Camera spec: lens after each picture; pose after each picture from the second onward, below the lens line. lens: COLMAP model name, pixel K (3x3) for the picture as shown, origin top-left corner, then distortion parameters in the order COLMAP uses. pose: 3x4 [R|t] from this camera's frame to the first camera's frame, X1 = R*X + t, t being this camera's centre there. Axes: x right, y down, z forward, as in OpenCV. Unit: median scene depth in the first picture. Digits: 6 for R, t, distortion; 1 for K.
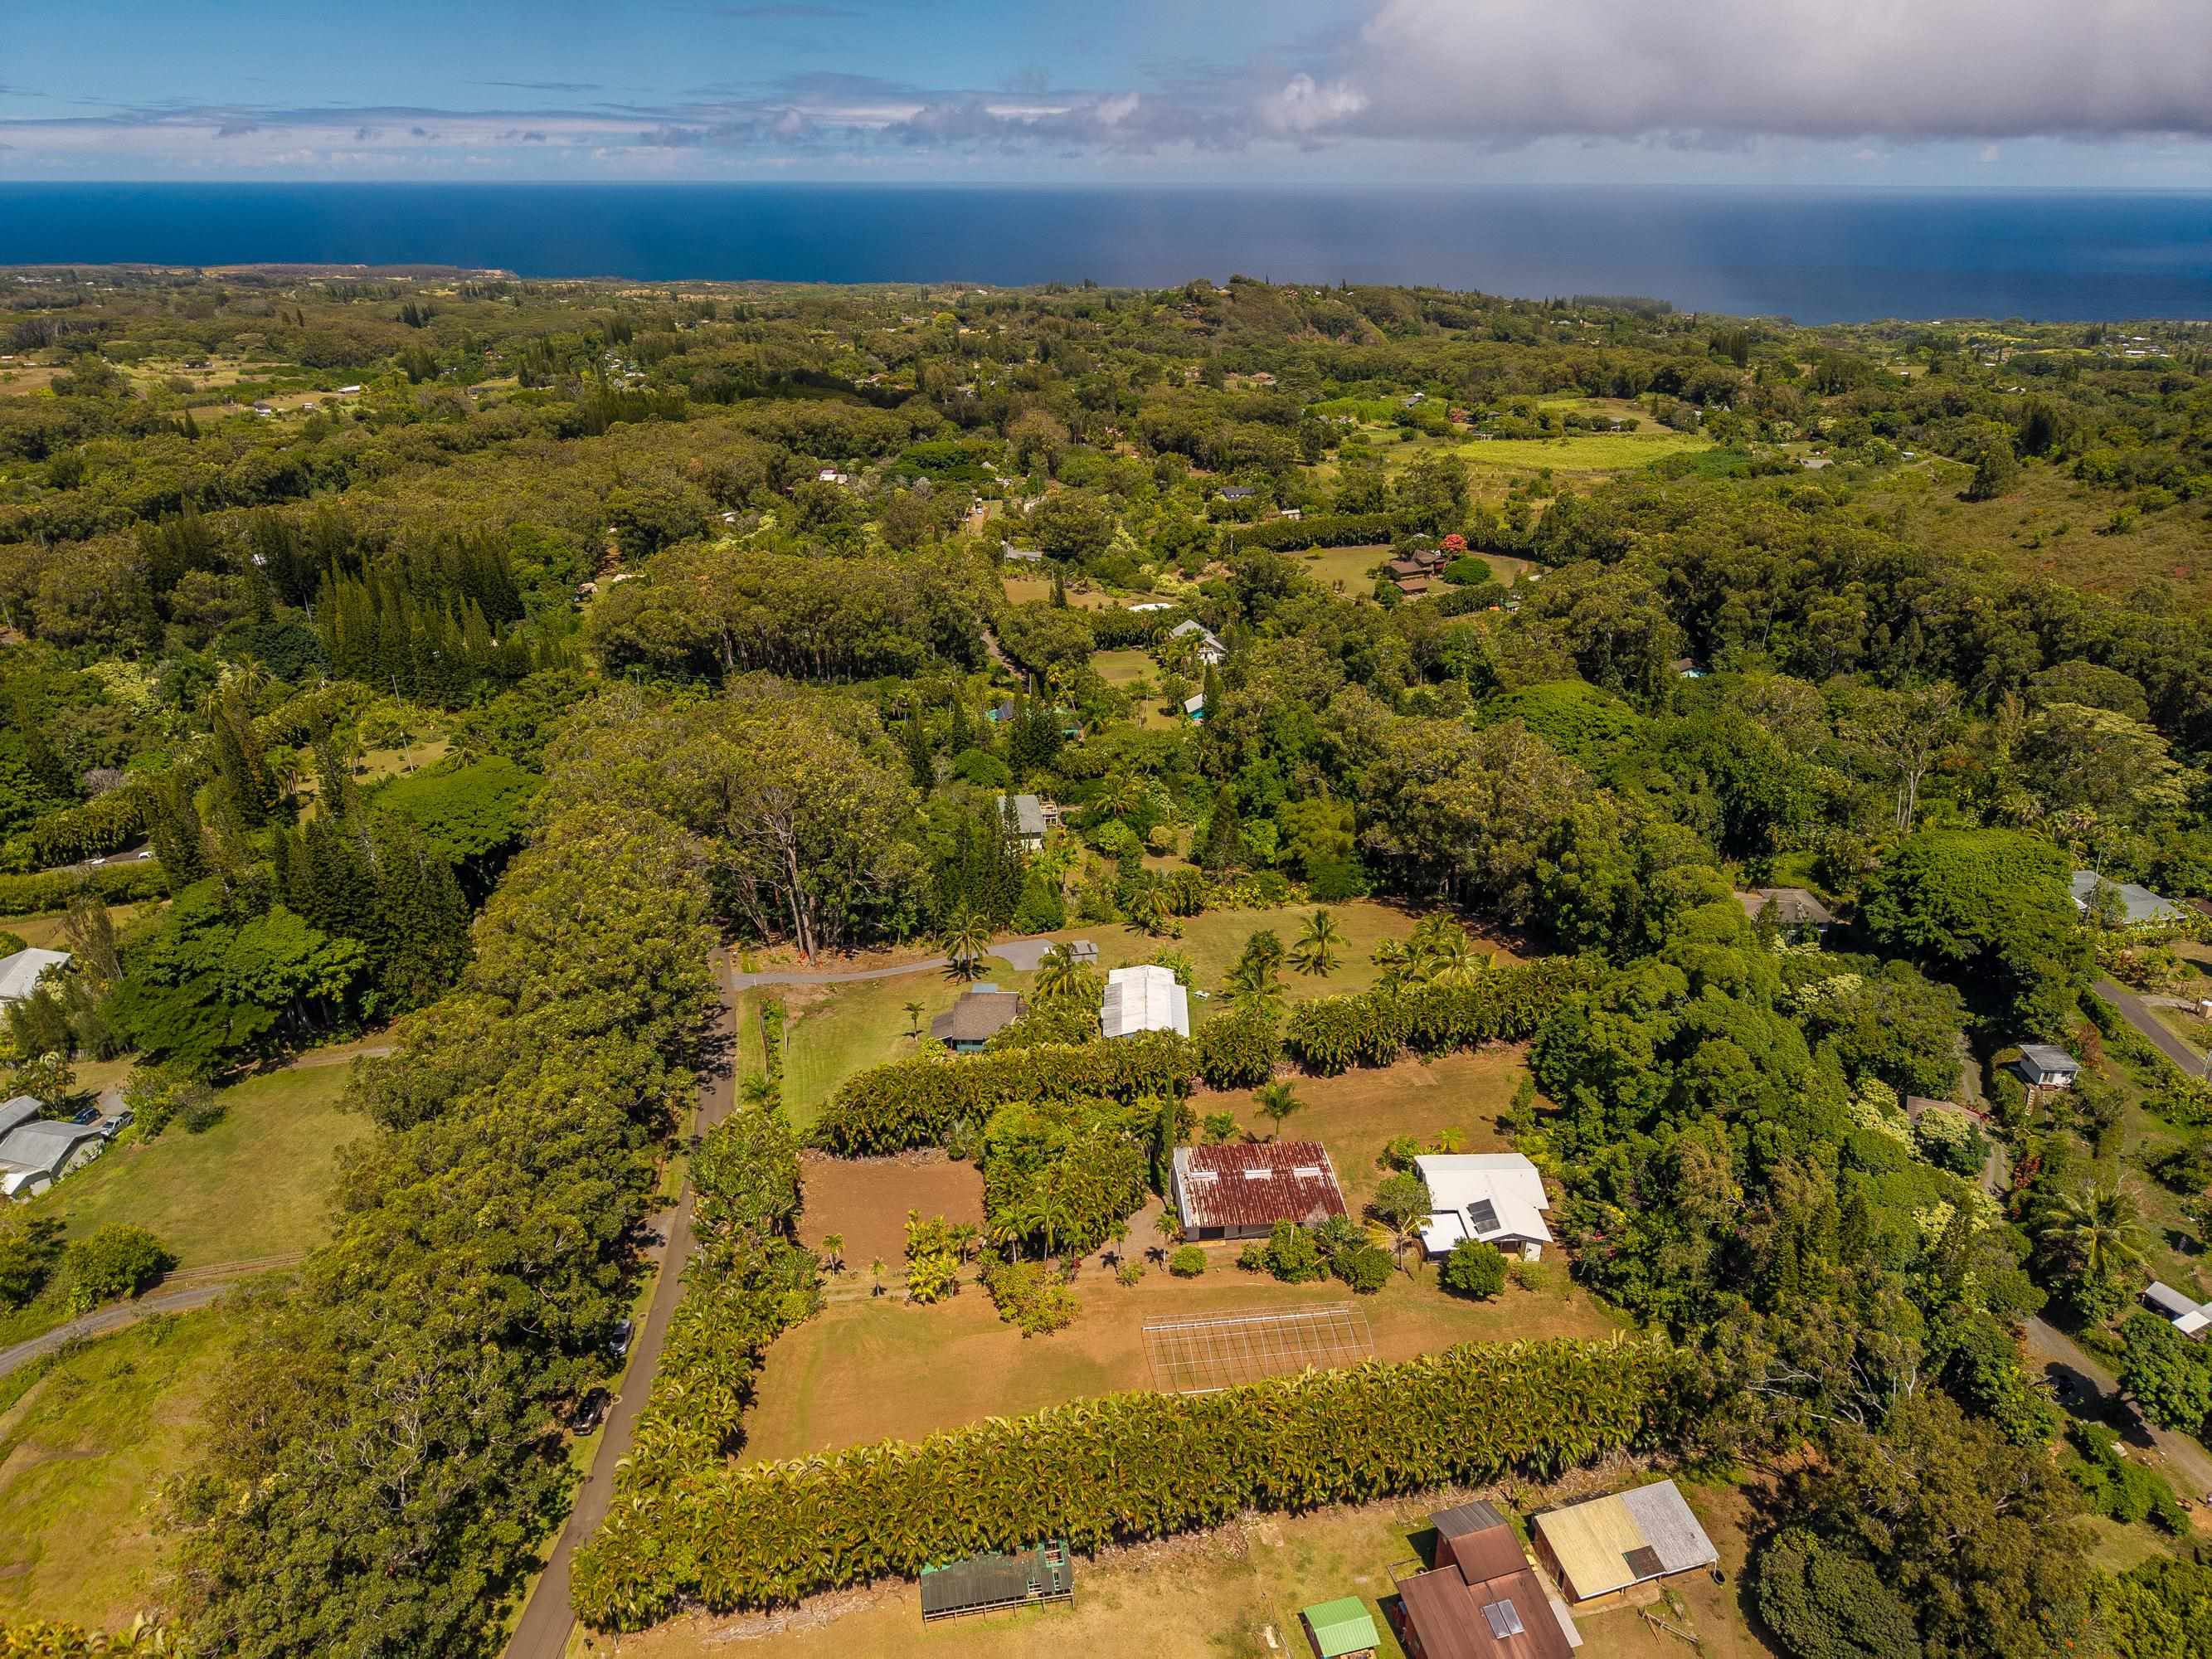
lens RADIAL K [[1520.0, 0, 1100.0], [0, 1520.0, 825.0], [0, 0, 1]] dist [0.065764, -0.060756]
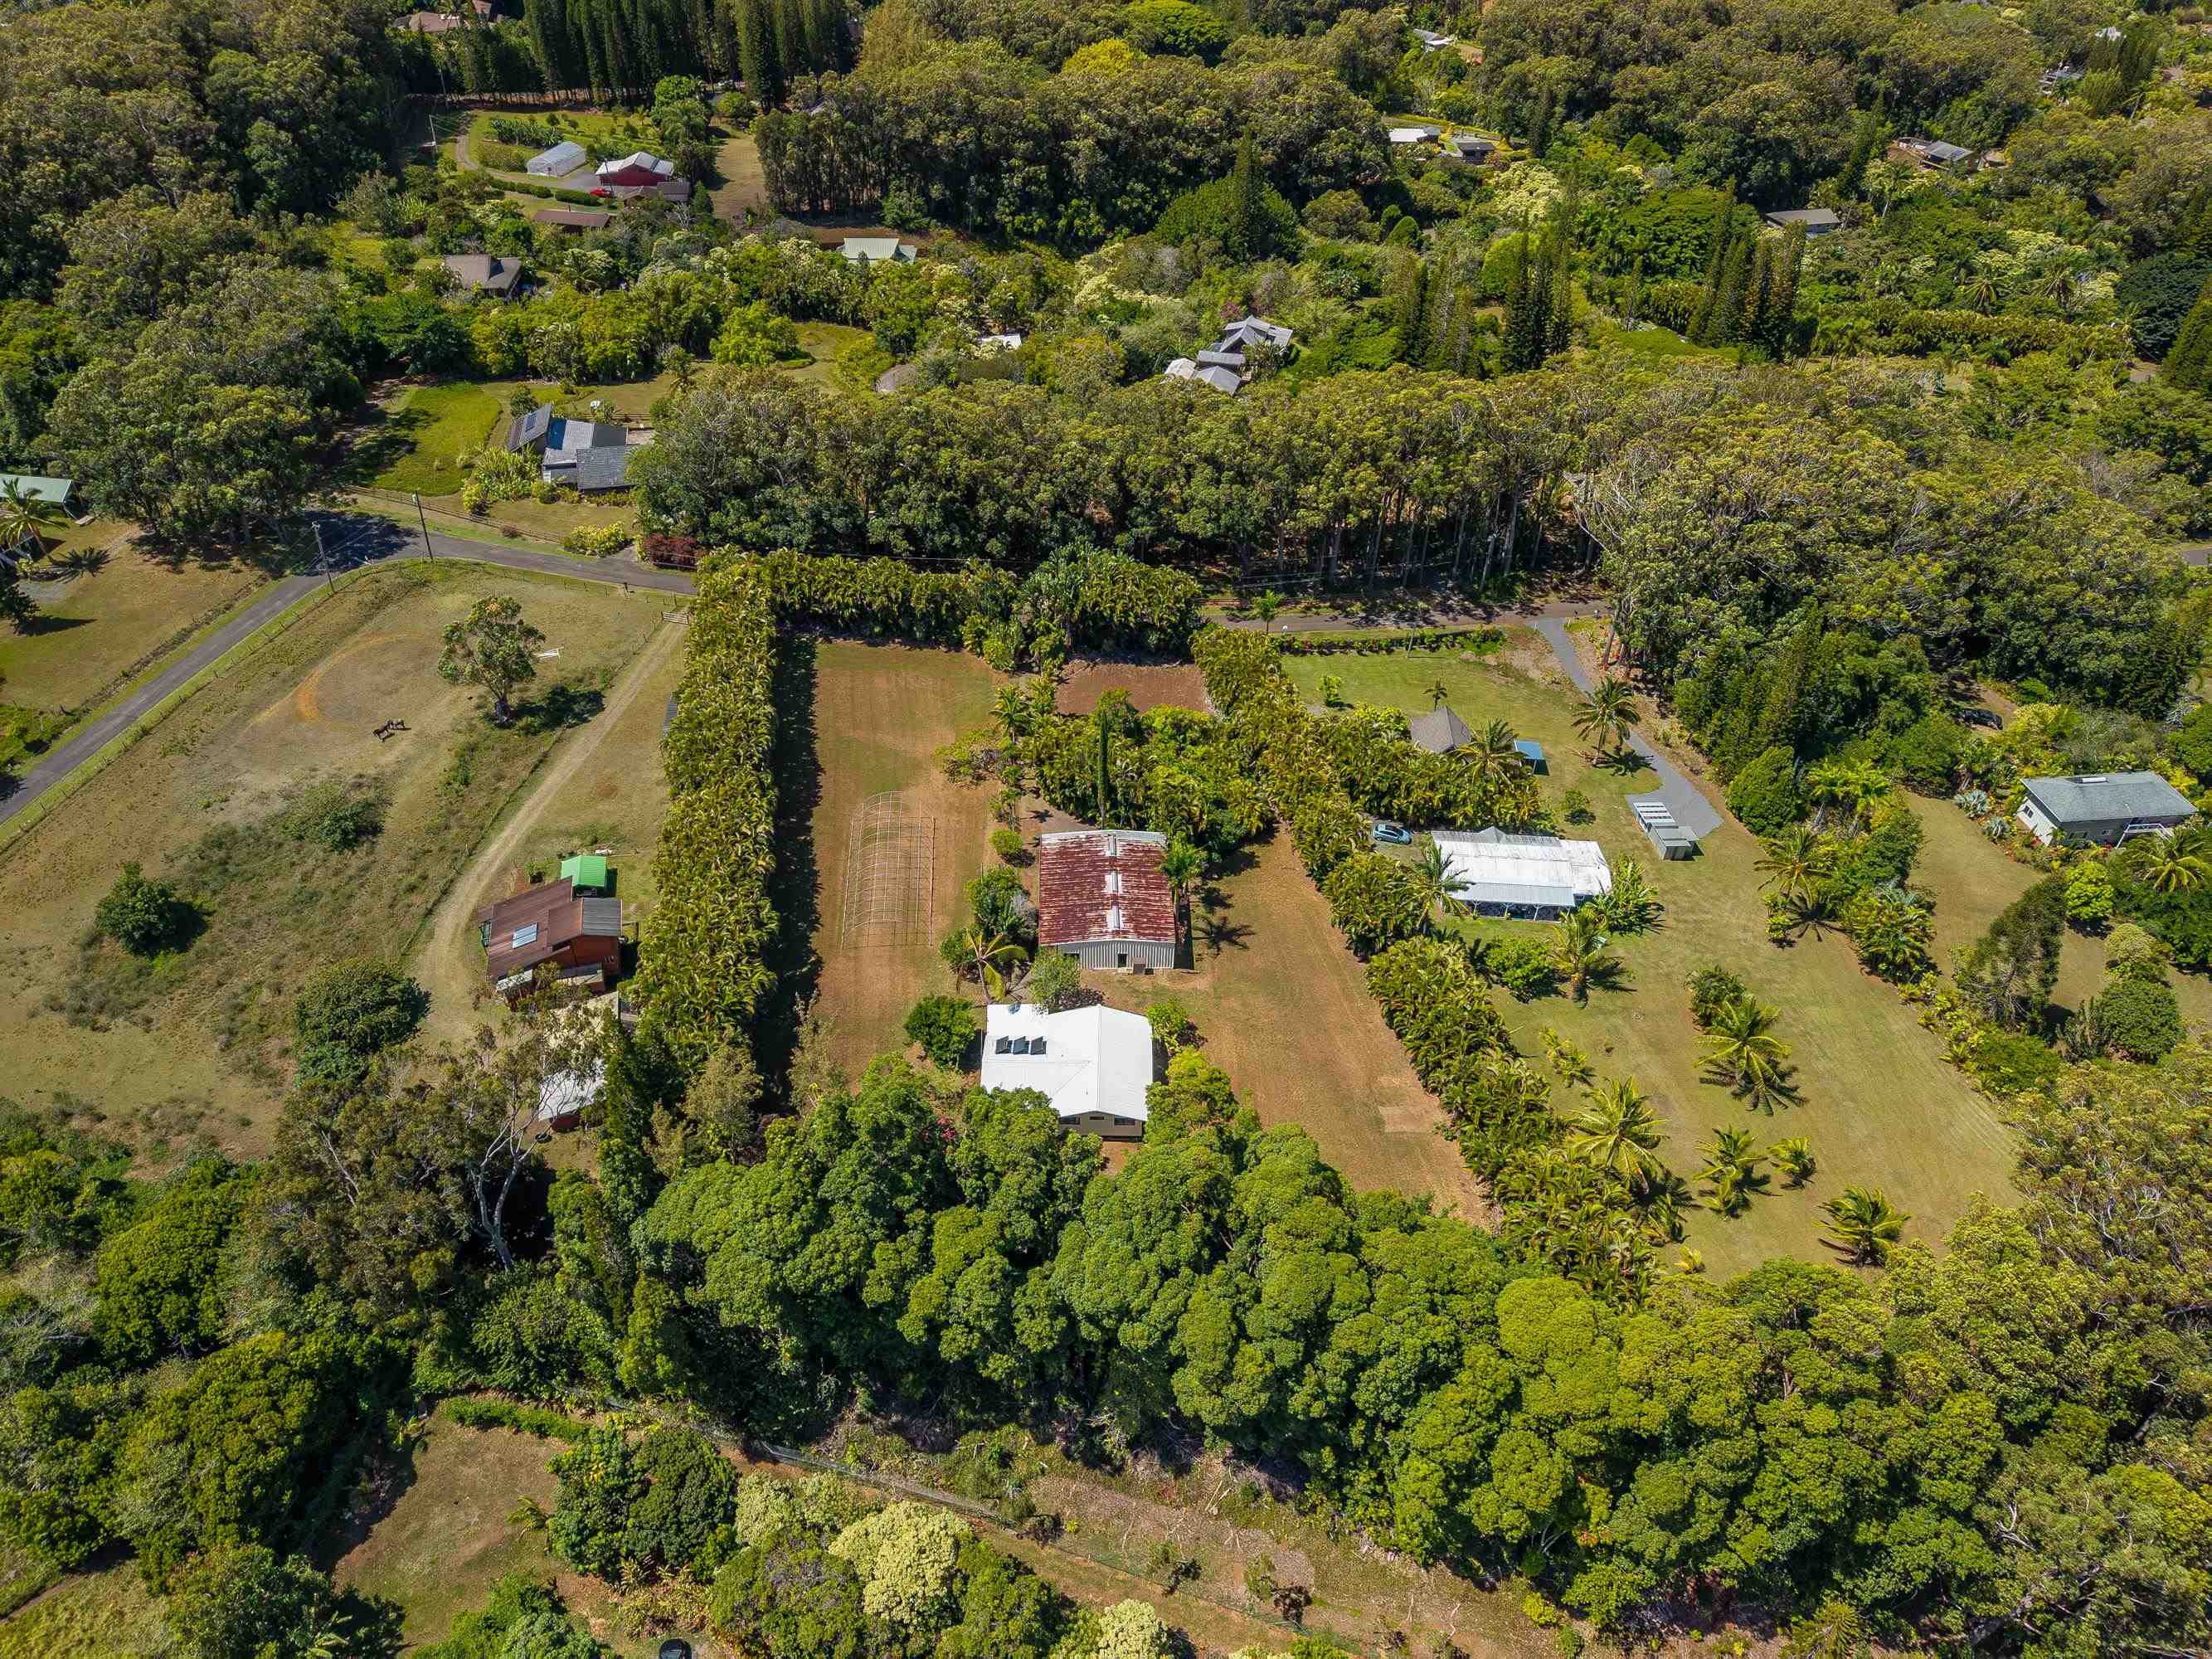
lens RADIAL K [[1504.1, 0, 1093.8], [0, 1504.1, 819.6], [0, 0, 1]] dist [0.016905, 0.001851]
pose [[-0.064901, 0.609923, -0.789799, 0.797456], [-0.417310, 0.702347, 0.576681, -0.317733], [0.906444, 0.367017, 0.208944, 0.783033]]
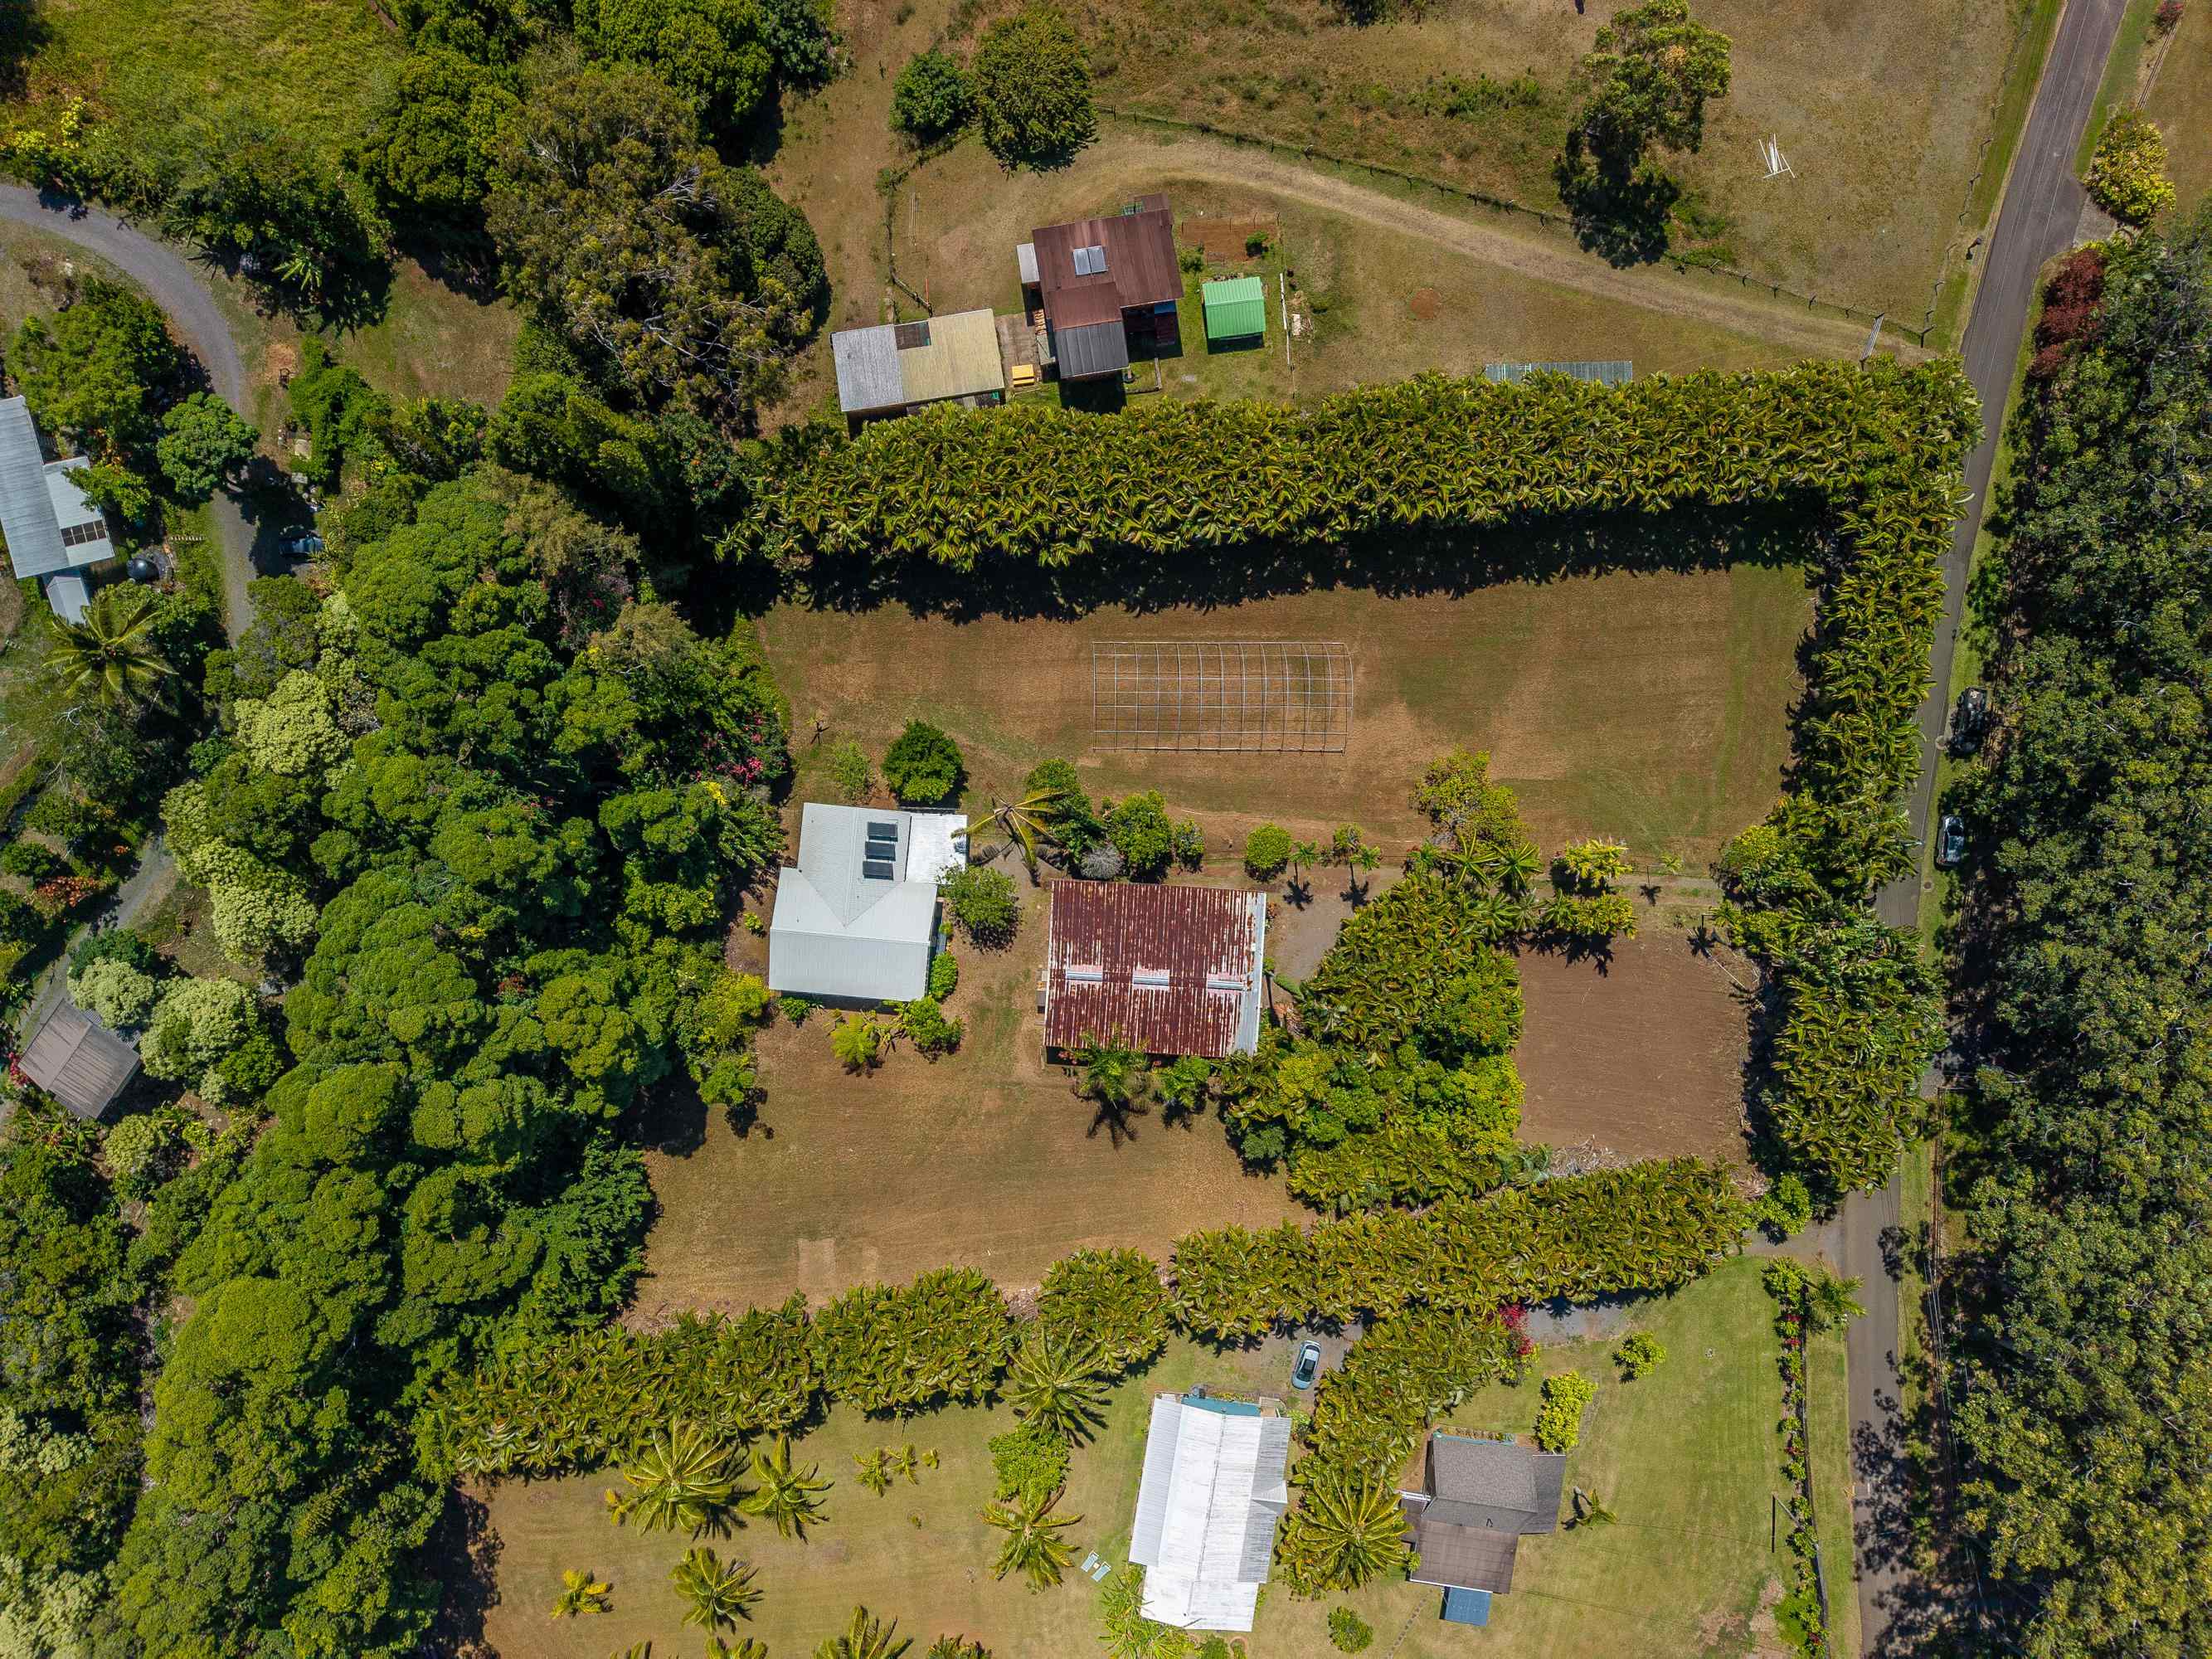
lens RADIAL K [[1504.1, 0, 1093.8], [0, 1504.1, 819.6], [0, 0, 1]] dist [0.016905, 0.001851]
pose [[-0.989295, -0.144369, -0.021277, 0.156613], [0.039590, -0.405861, 0.913077, -0.395980], [-0.140455, 0.902460, 0.407232, 0.641296]]
